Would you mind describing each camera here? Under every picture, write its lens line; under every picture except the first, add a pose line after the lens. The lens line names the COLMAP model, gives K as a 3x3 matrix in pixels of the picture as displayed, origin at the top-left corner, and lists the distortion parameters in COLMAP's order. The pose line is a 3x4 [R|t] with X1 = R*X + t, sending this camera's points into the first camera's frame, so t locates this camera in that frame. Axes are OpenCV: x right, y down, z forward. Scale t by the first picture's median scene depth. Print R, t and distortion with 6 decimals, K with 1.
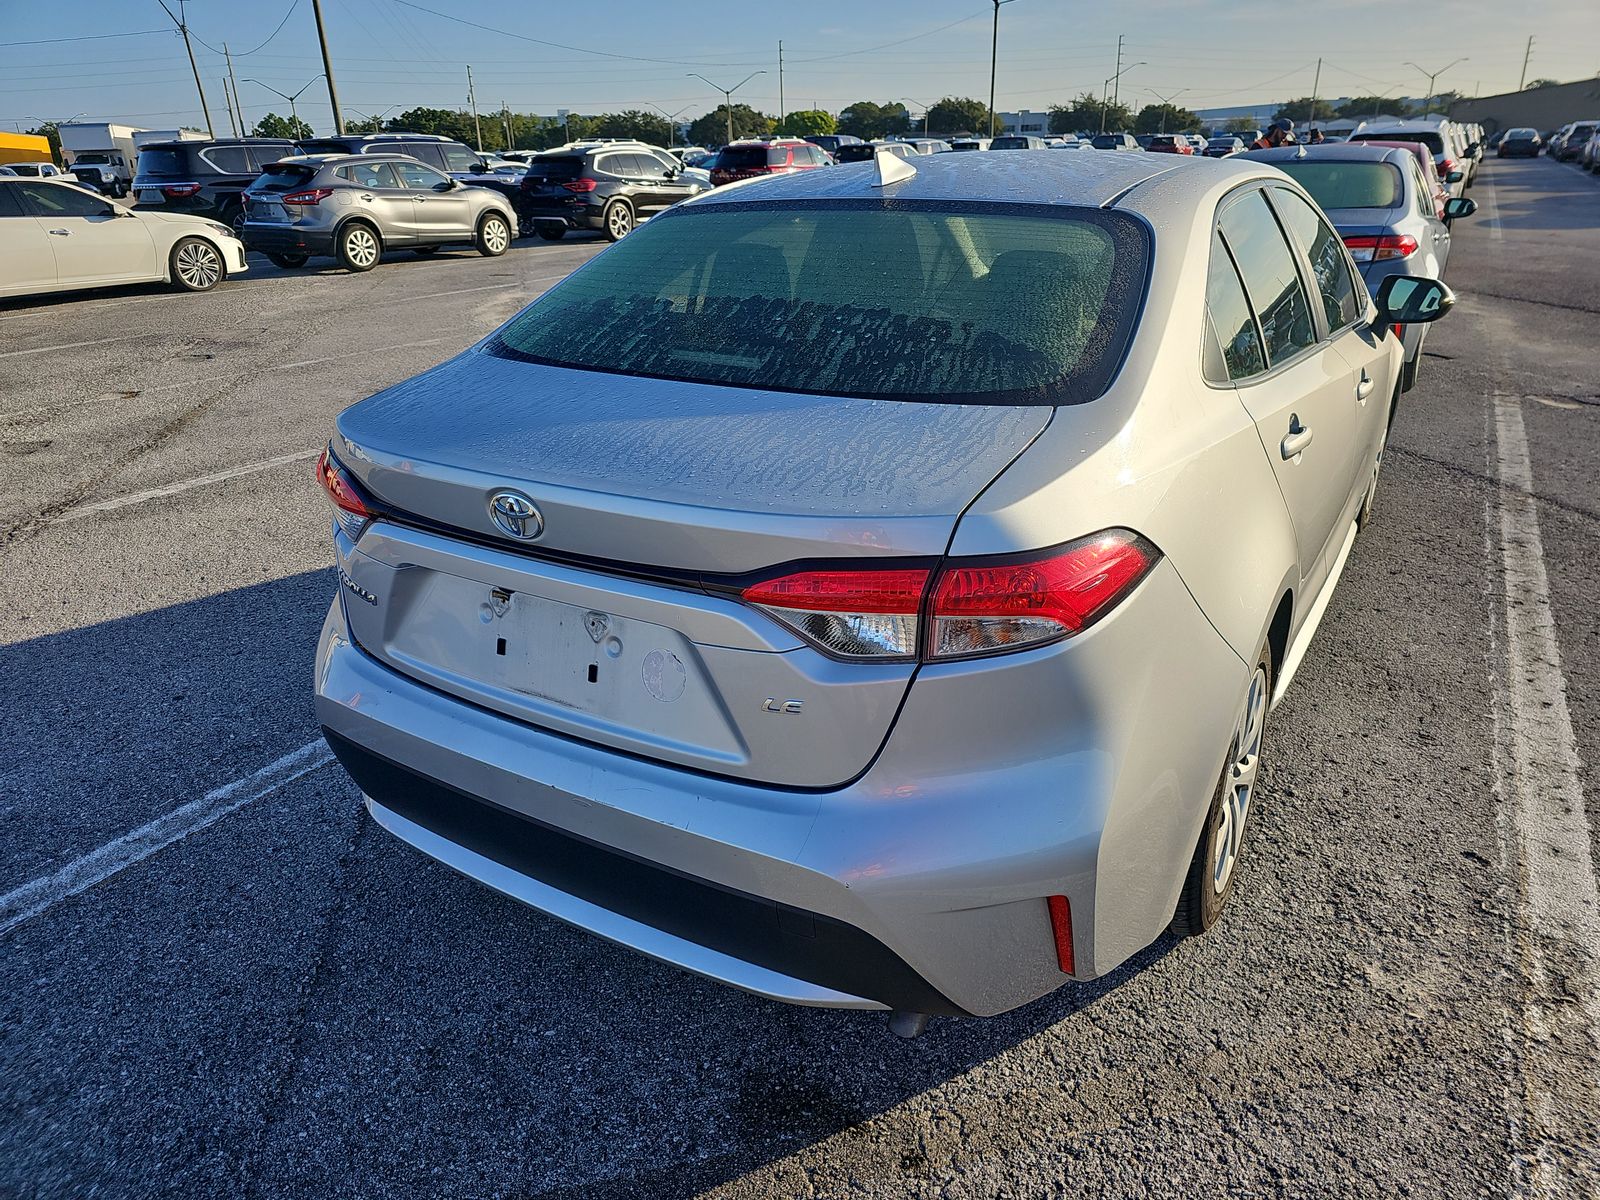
lens RADIAL K [[1056.5, 0, 803.1], [0, 1056.5, 590.3], [0, 0, 1]] dist [0.033414, -0.027945]
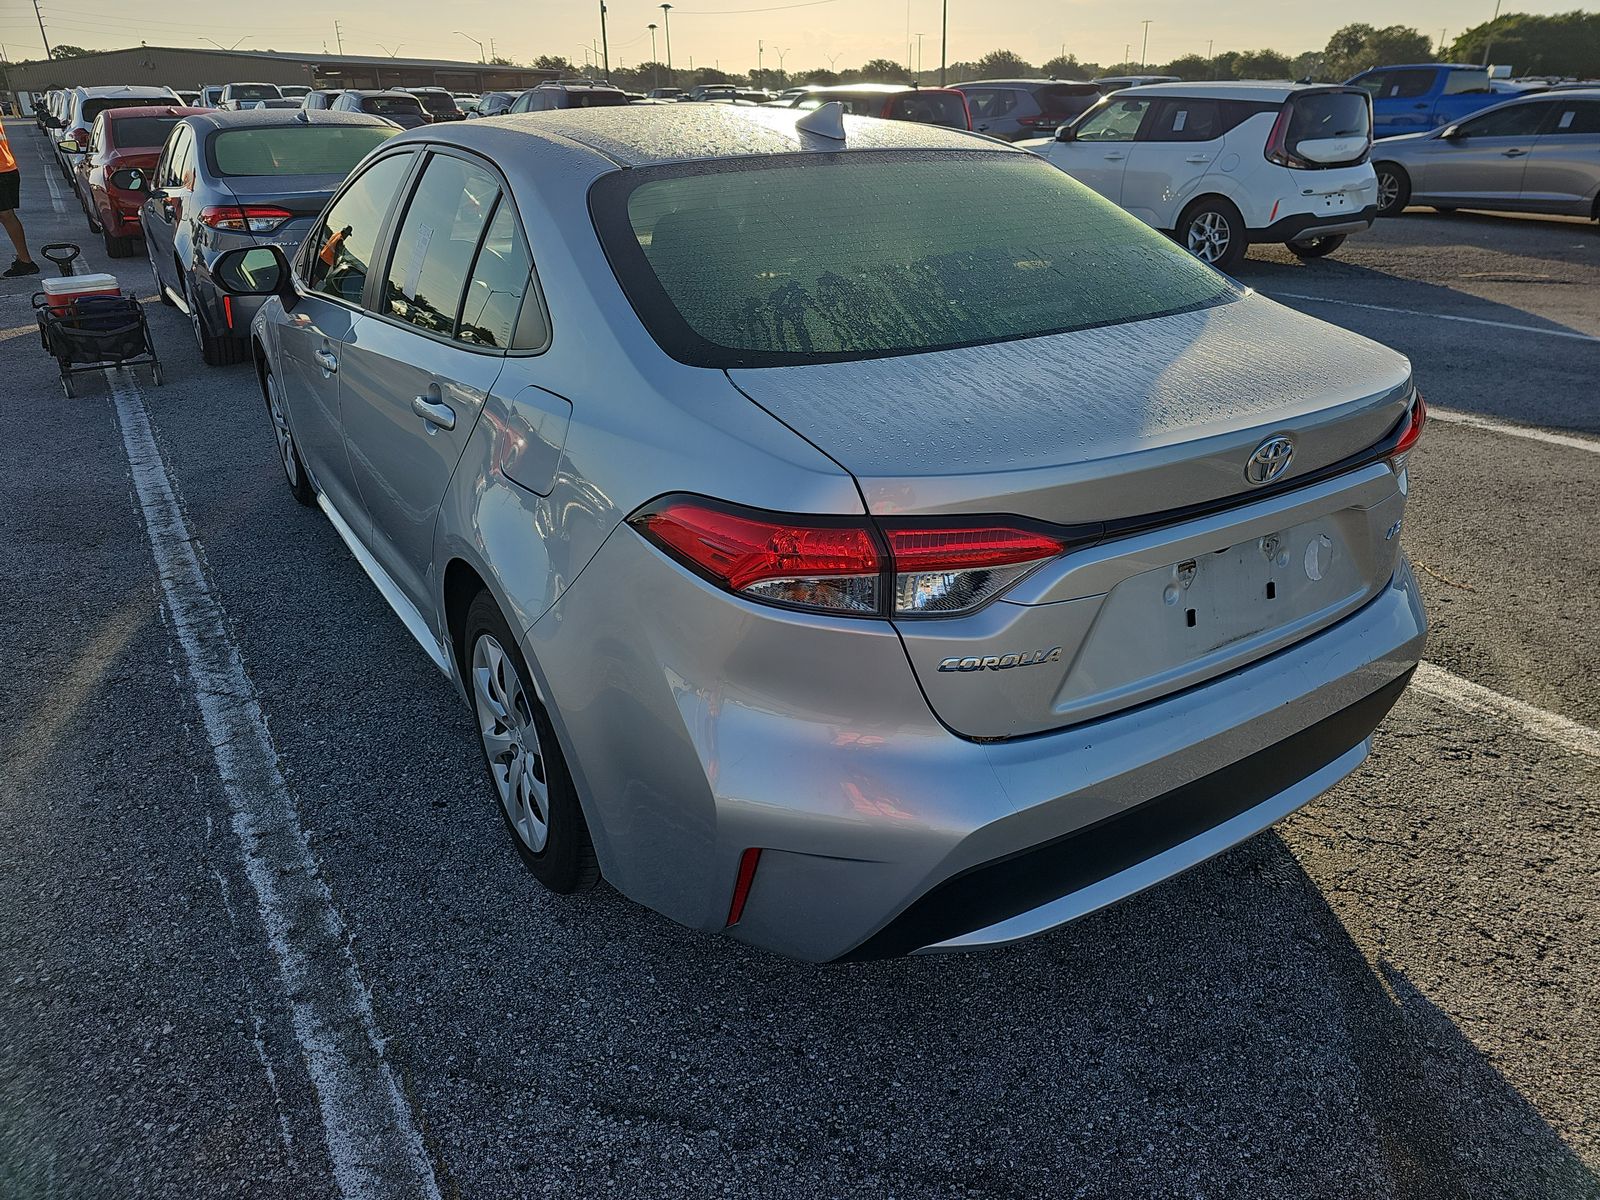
lens RADIAL K [[1056.5, 0, 804.6], [0, 1056.5, 600.8], [0, 0, 1]] dist [0.033414, -0.027945]
pose [[0.437816, -0.363651, 0.822238, -0.684152], [0.336263, 0.914406, 0.225365, -0.165077], [-0.833814, 0.177820, 0.522623, 0.439571]]
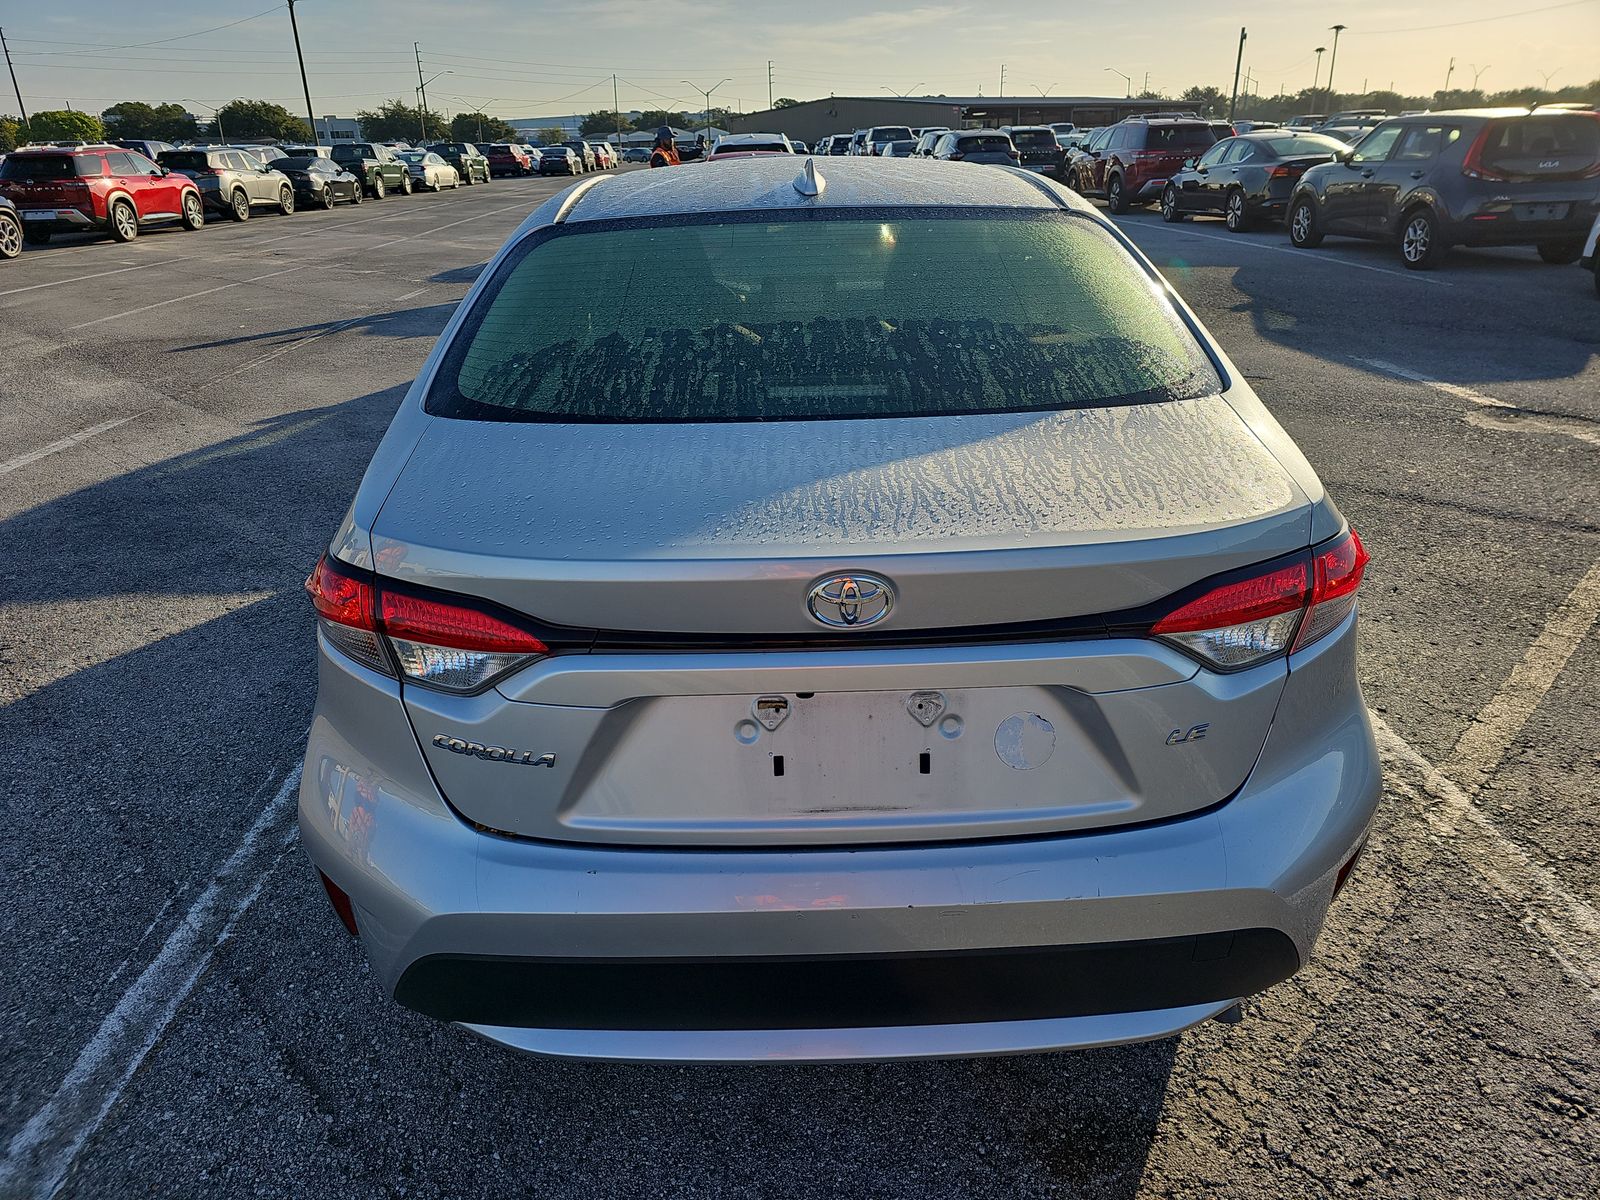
lens RADIAL K [[1056.5, 0, 784.7], [0, 1056.5, 598.3], [0, 0, 1]] dist [0.033414, -0.027945]
pose [[0.844679, -0.208443, 0.493020, -0.369081], [0.208598, 0.976429, 0.055436, -0.066107], [-0.492955, 0.056017, 0.868250, 0.161995]]
